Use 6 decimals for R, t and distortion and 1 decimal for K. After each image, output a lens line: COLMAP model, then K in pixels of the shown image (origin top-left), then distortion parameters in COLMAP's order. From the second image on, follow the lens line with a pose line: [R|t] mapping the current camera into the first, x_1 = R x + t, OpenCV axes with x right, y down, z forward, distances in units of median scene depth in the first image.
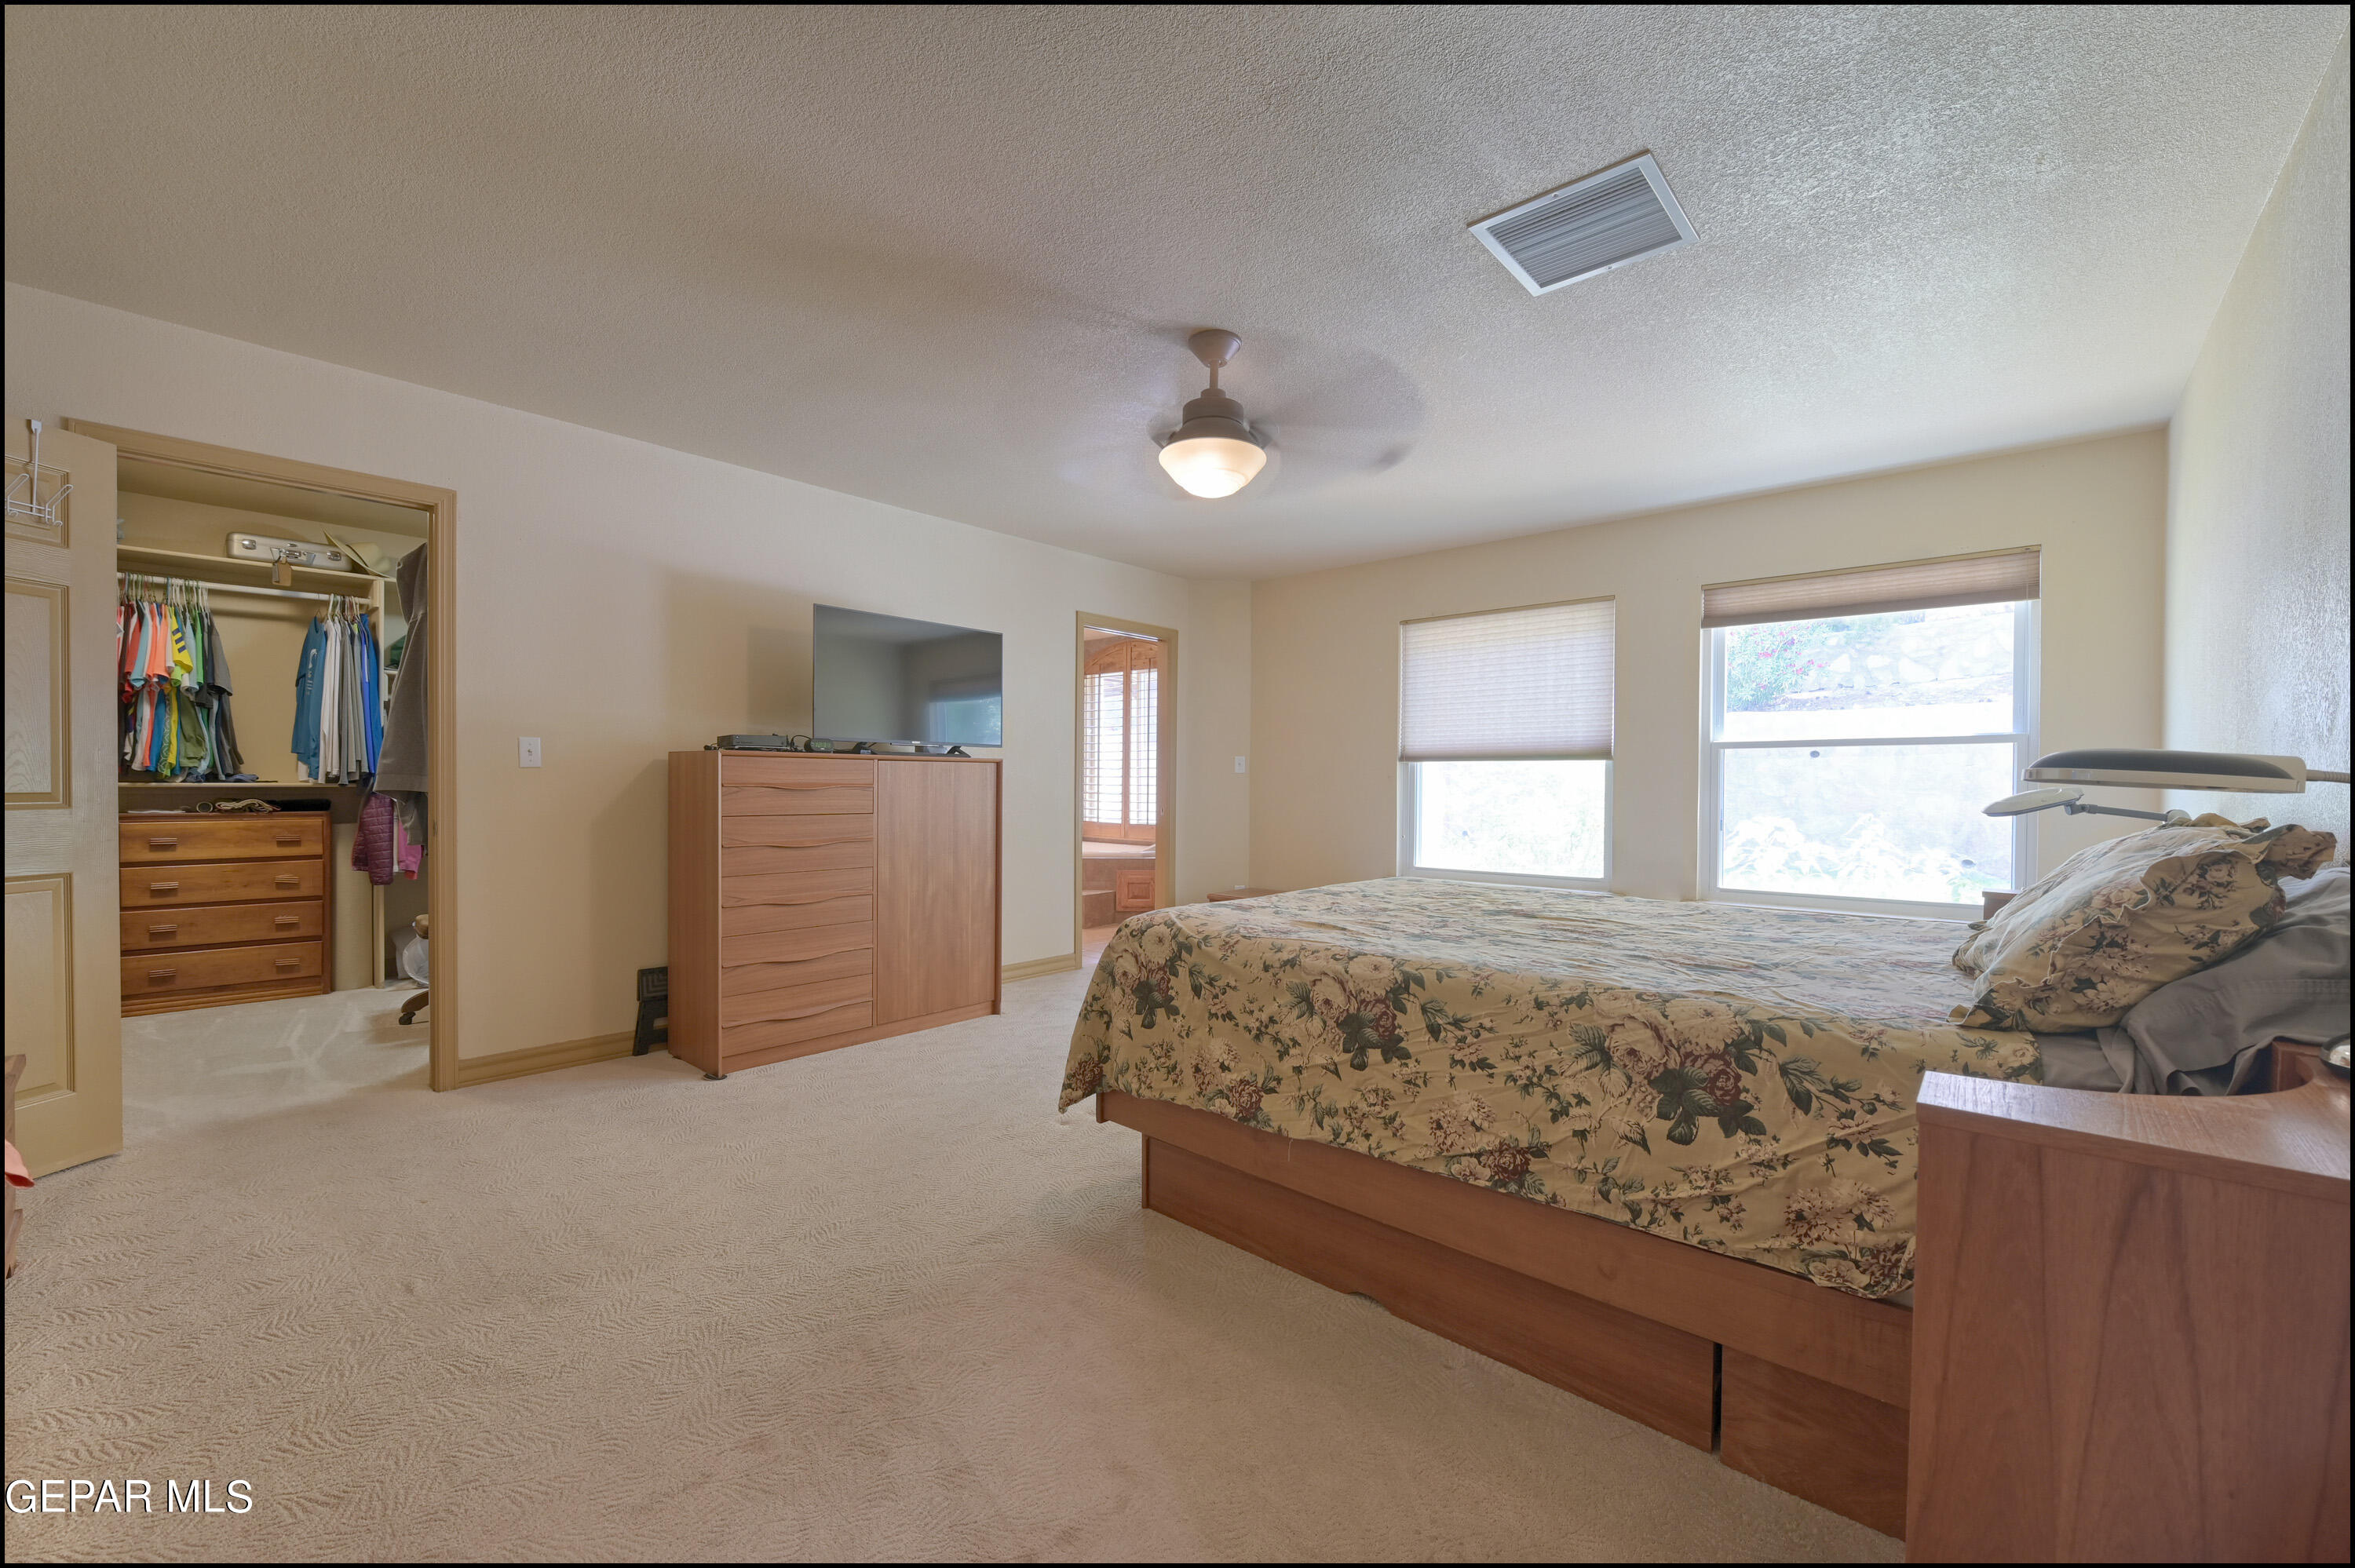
lens RADIAL K [[931.5, 0, 1170.5], [0, 931.5, 793.9], [0, 0, 1]] dist [-0.007104, -0.000226]
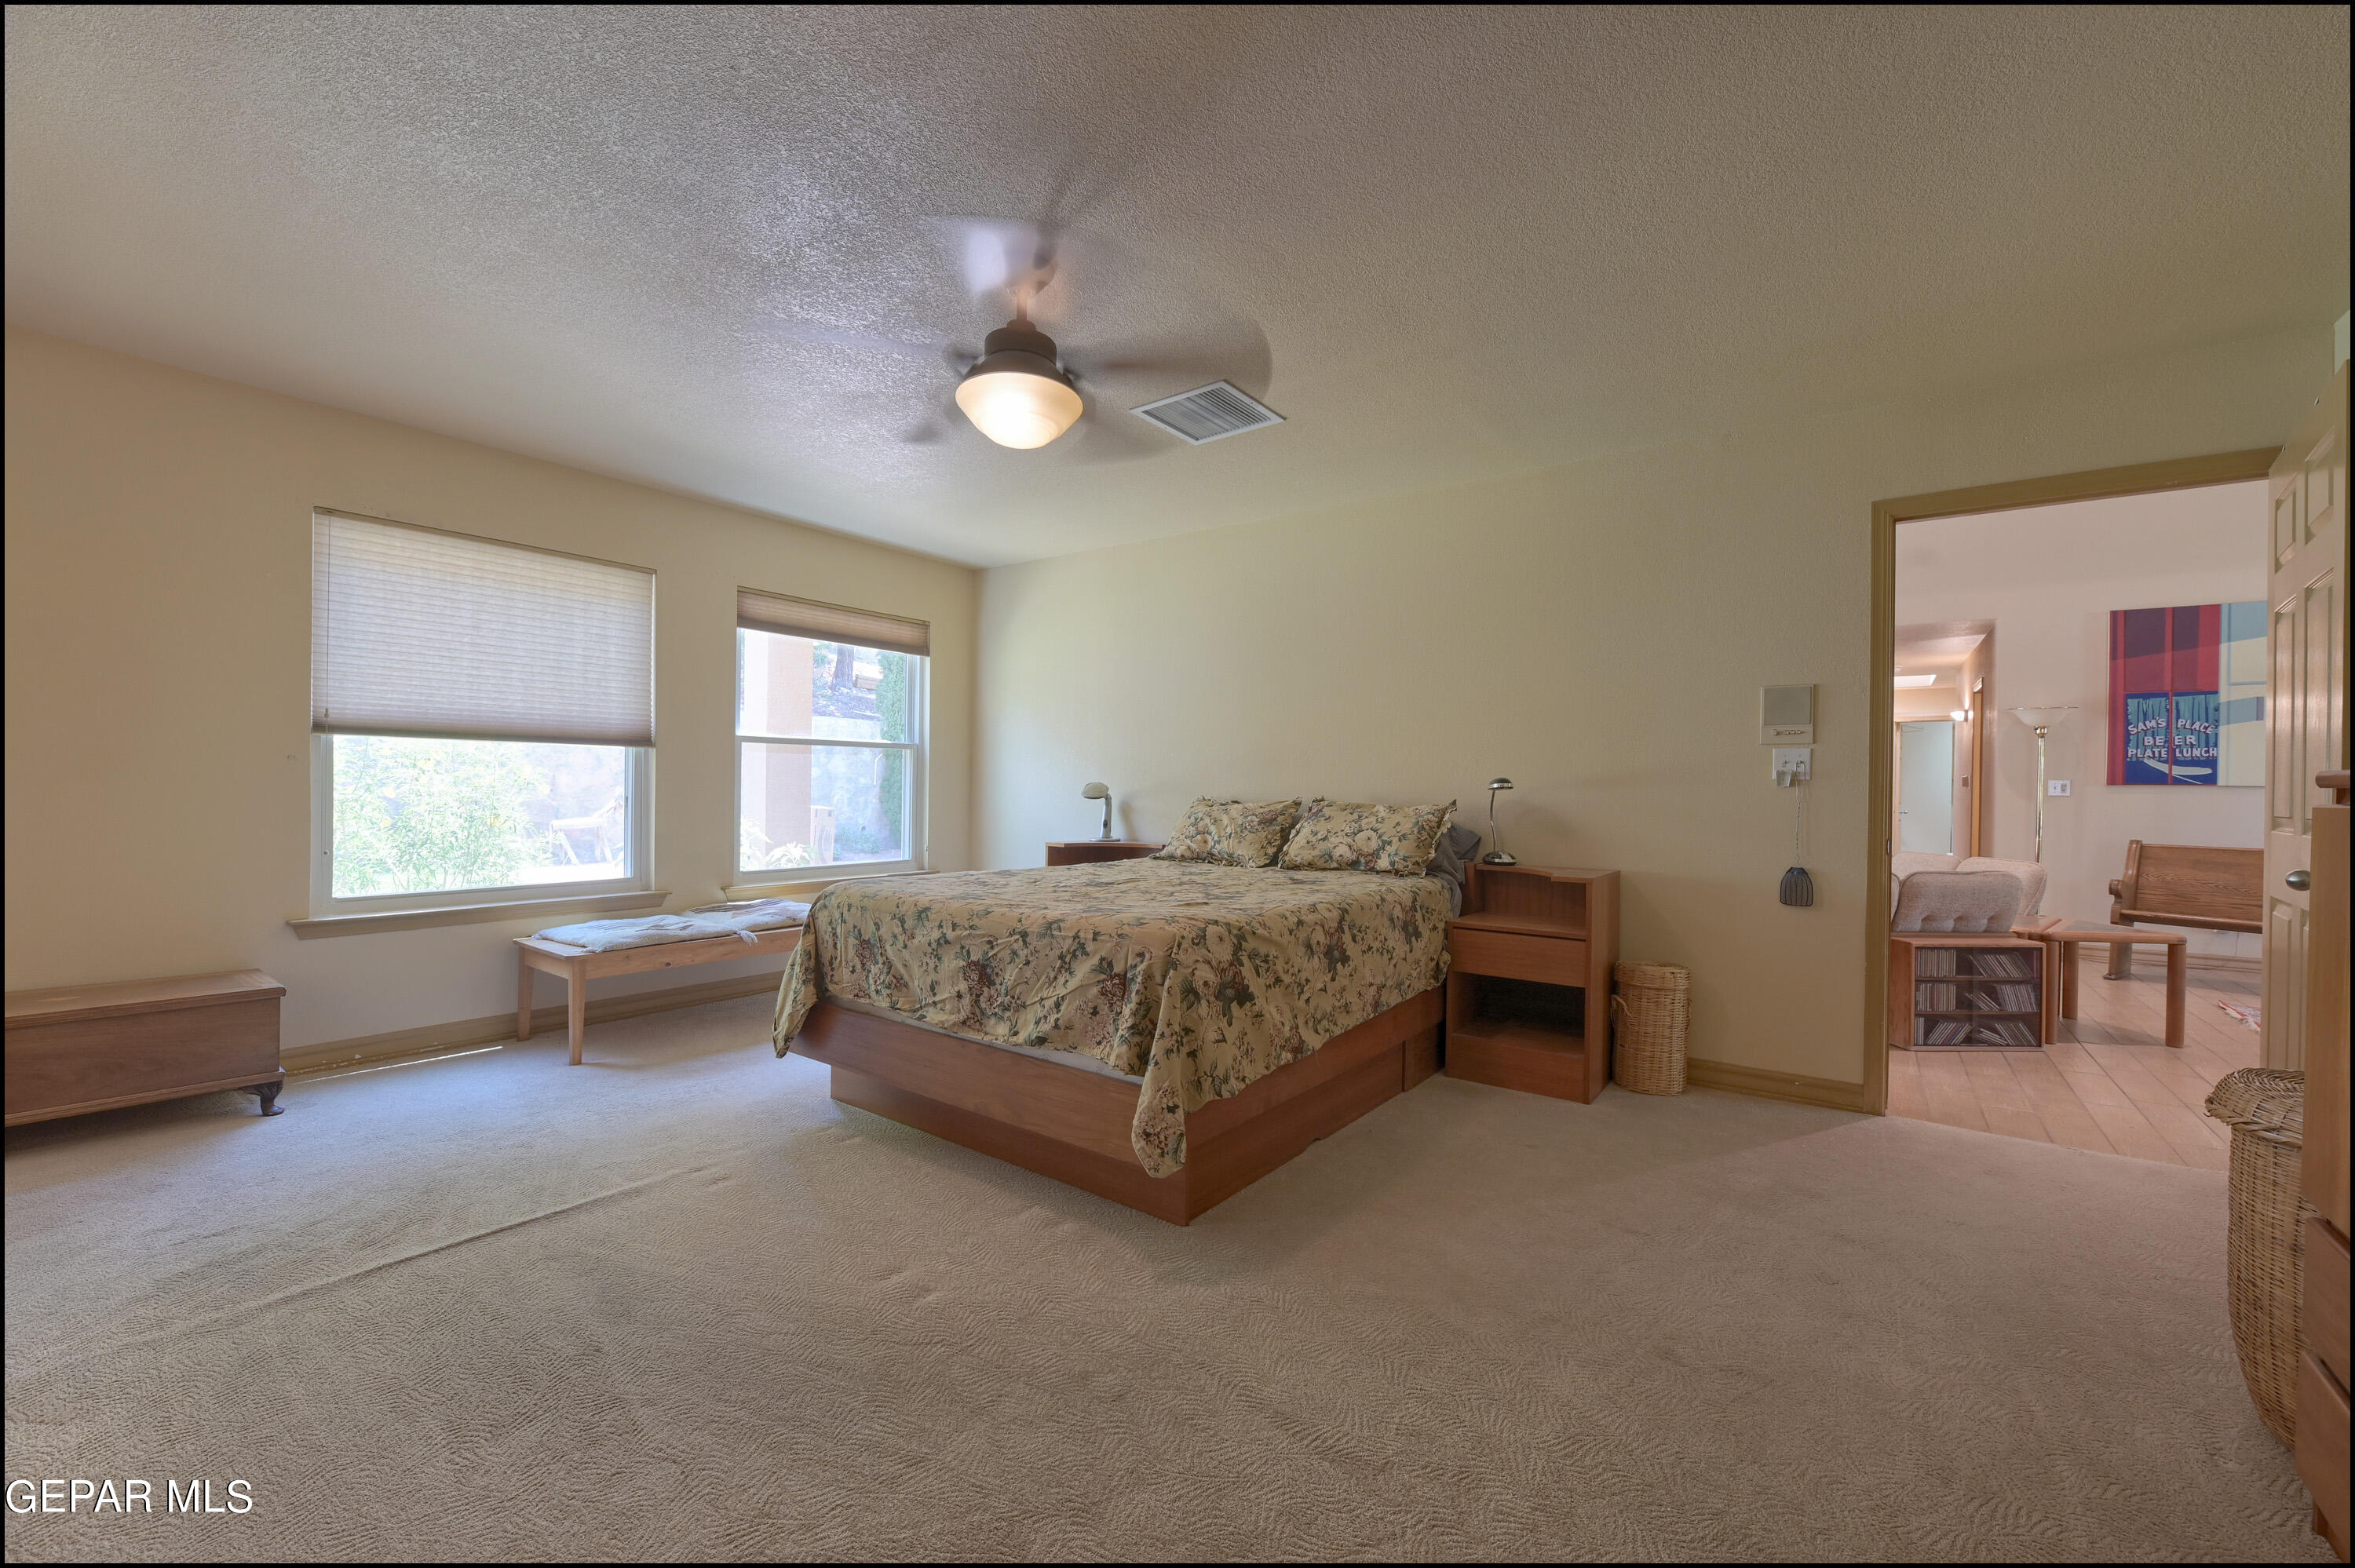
lens RADIAL K [[931.5, 0, 1170.5], [0, 931.5, 793.9], [0, 0, 1]] dist [-0.007104, -0.000226]
pose [[-0.092826, -0.018254, 0.995515, -0.654912], [-0.006896, 0.999820, 0.017690, -0.011712], [-0.995658, -0.005223, -0.092936, 0.743840]]
